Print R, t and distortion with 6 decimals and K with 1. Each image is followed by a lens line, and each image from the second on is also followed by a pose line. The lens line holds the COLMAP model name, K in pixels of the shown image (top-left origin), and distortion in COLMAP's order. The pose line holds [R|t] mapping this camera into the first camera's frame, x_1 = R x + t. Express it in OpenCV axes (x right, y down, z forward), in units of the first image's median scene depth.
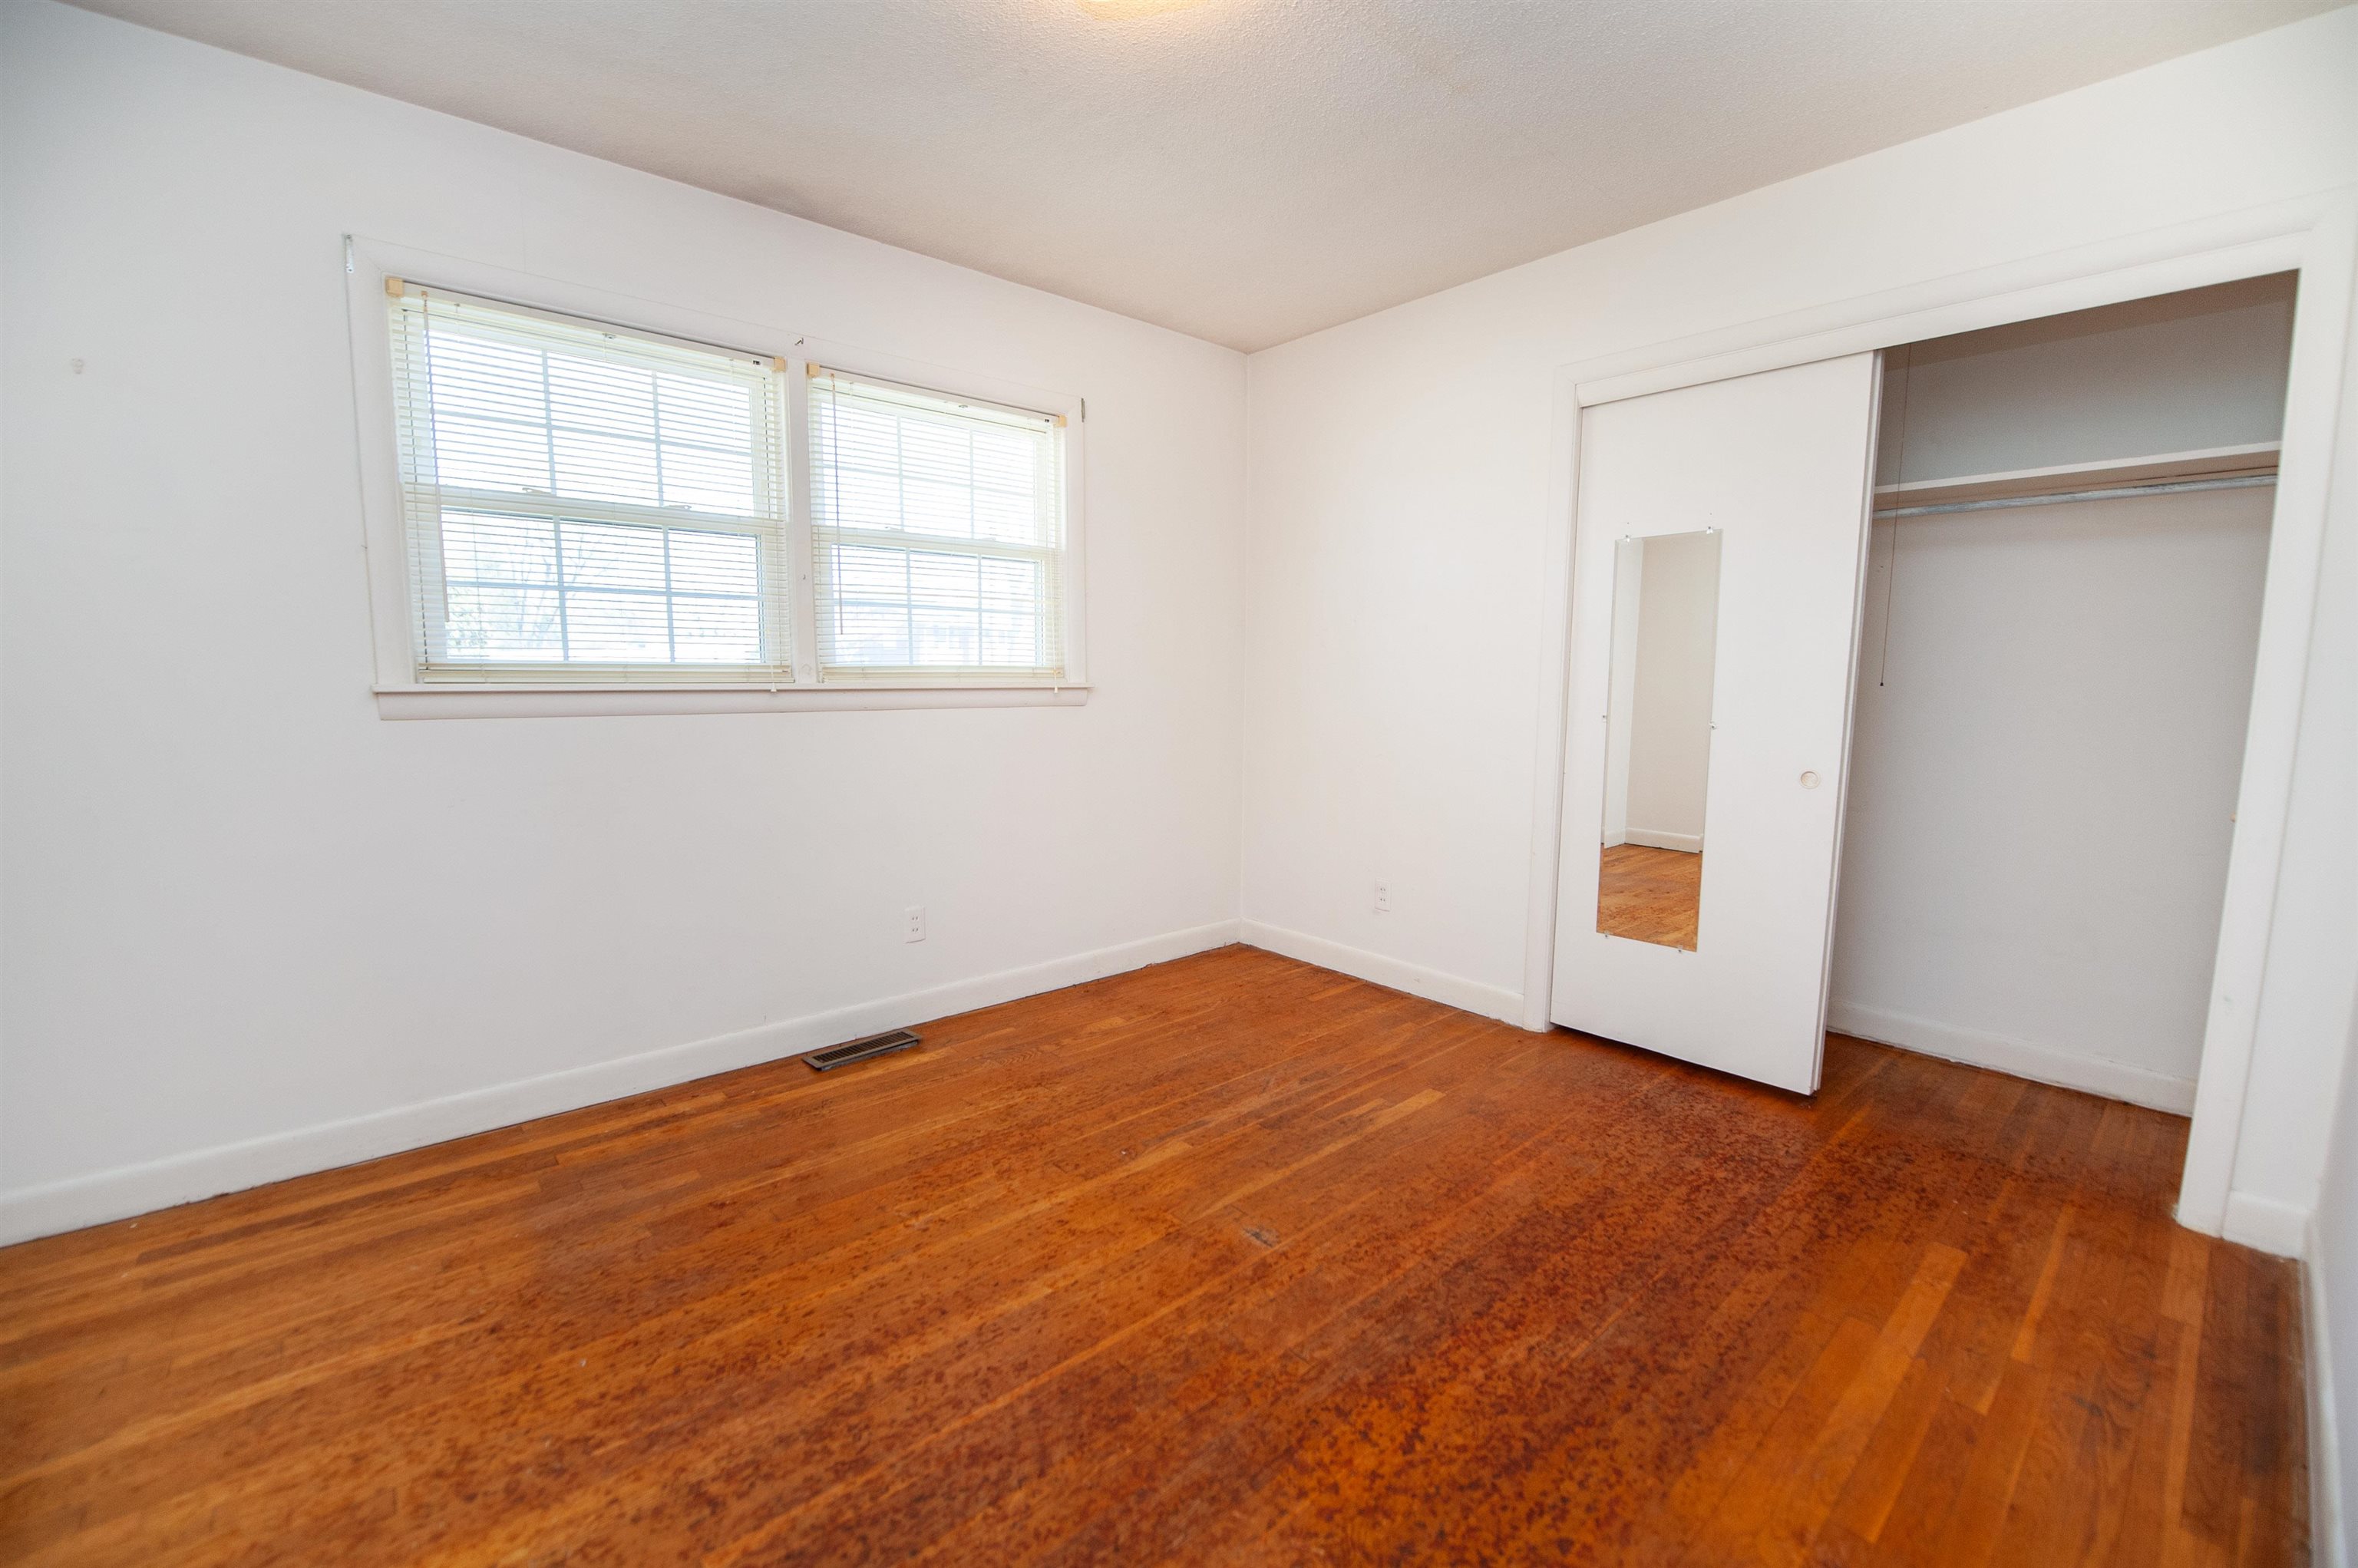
lens RADIAL K [[950.3, 0, 1183.3], [0, 950.3, 789.7], [0, 0, 1]] dist [-0.017068, -0.002797]
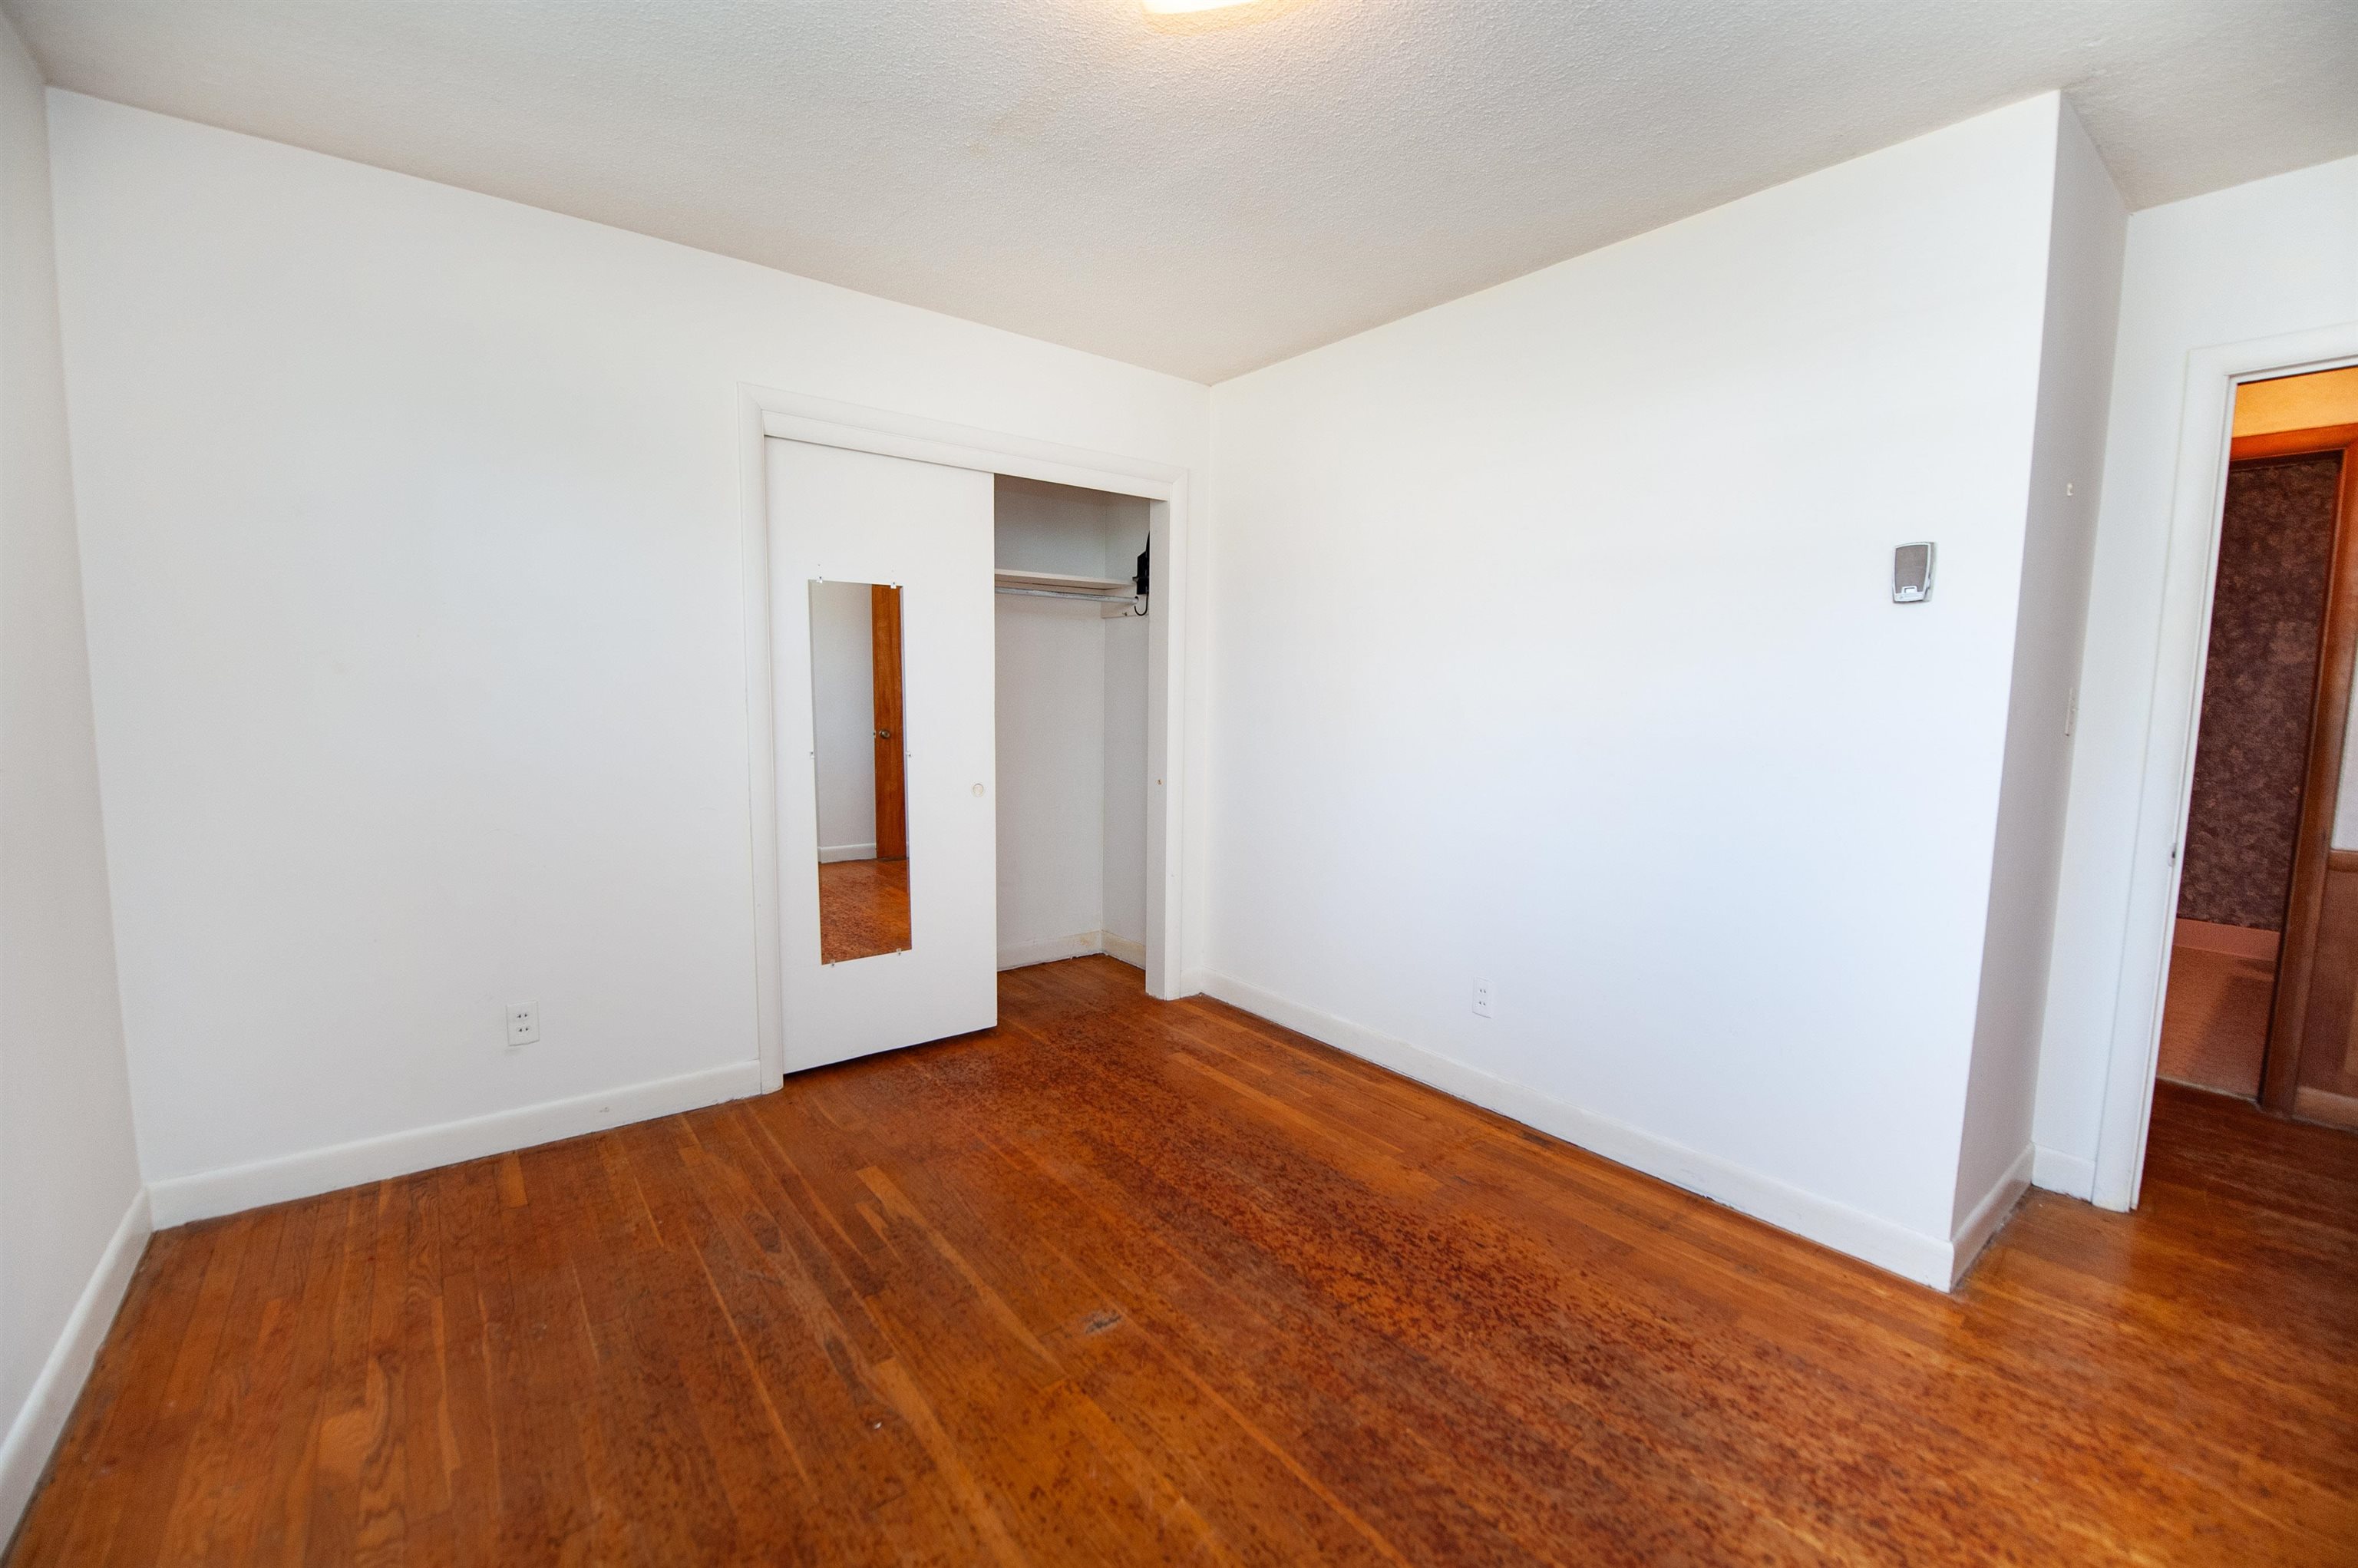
lens RADIAL K [[950.3, 0, 1183.3], [0, 950.3, 789.7], [0, 0, 1]] dist [-0.017068, -0.002797]
pose [[0.068750, -0.110454, 0.991501, -0.907779], [0.109233, 0.988710, 0.102569, -0.168898], [-0.991636, 0.101253, 0.080039, 0.895113]]
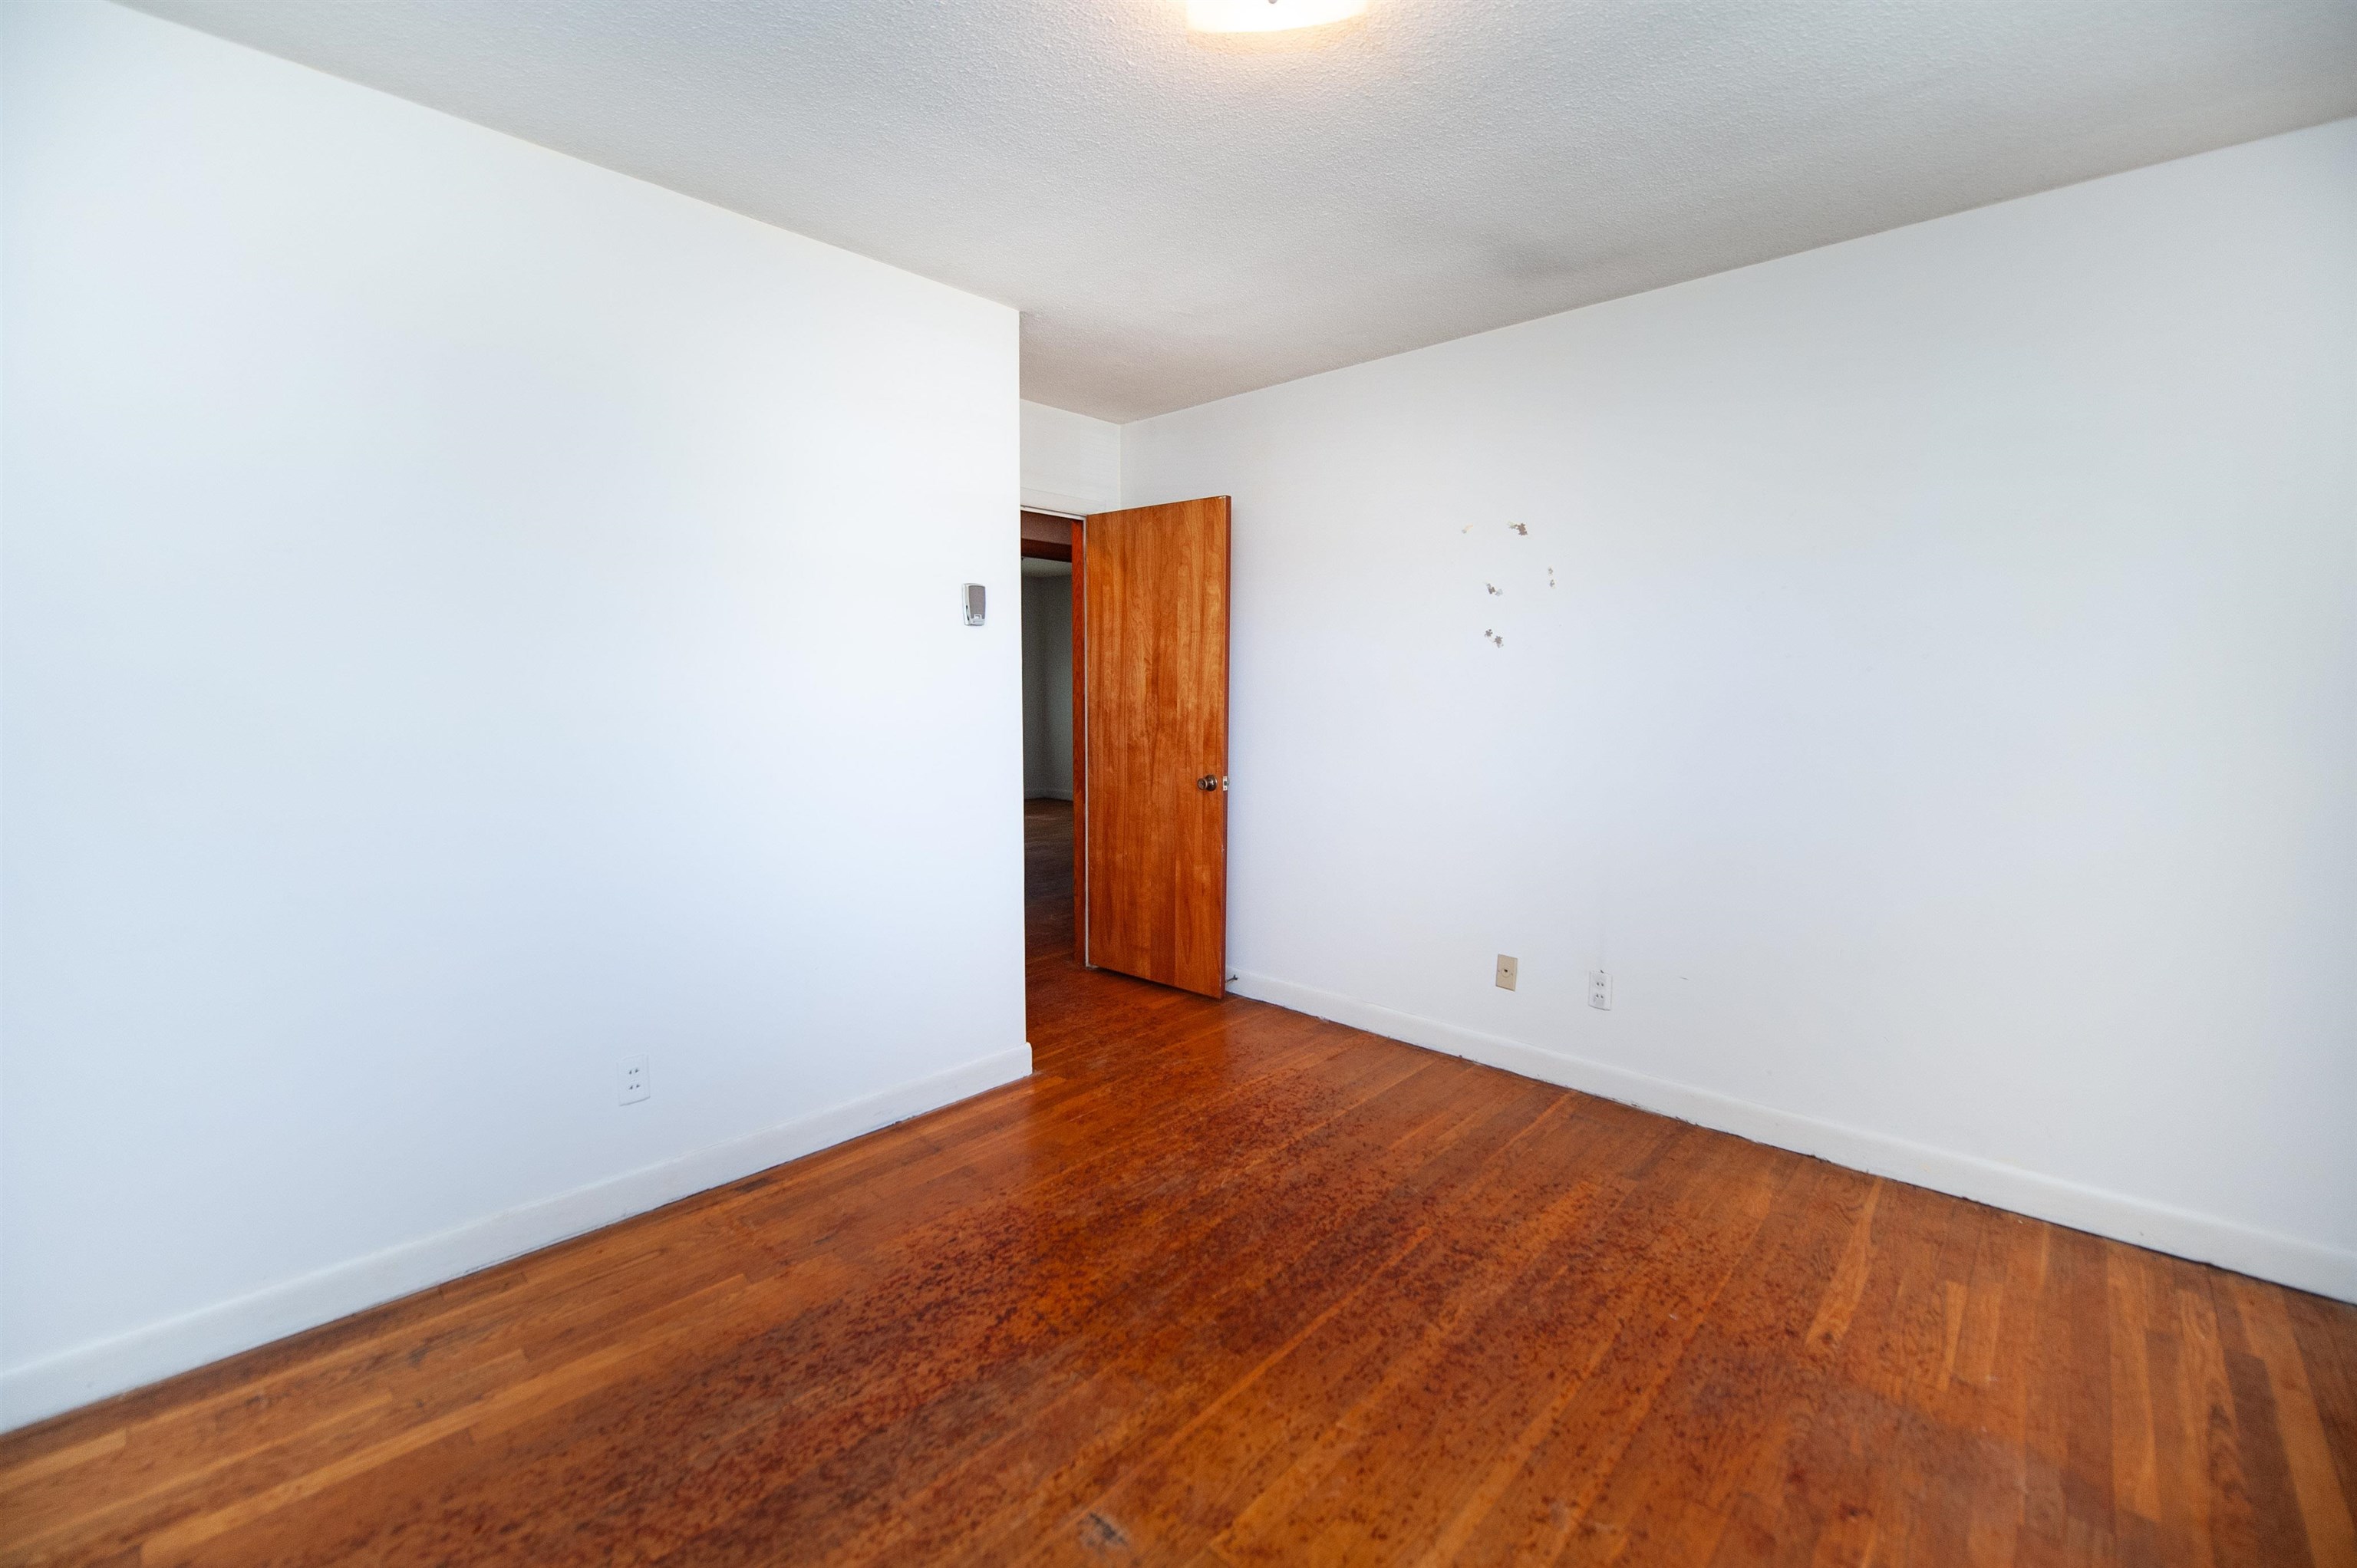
lens RADIAL K [[985.1, 0, 1159.1], [0, 985.1, 794.5], [0, 0, 1]] dist [-0.024791, -0.000392]
pose [[-0.997132, -0.003125, -0.075622, 0.110872], [-0.020682, 0.972370, 0.232525, -0.295353], [0.072806, 0.233422, -0.969646, 1.817148]]
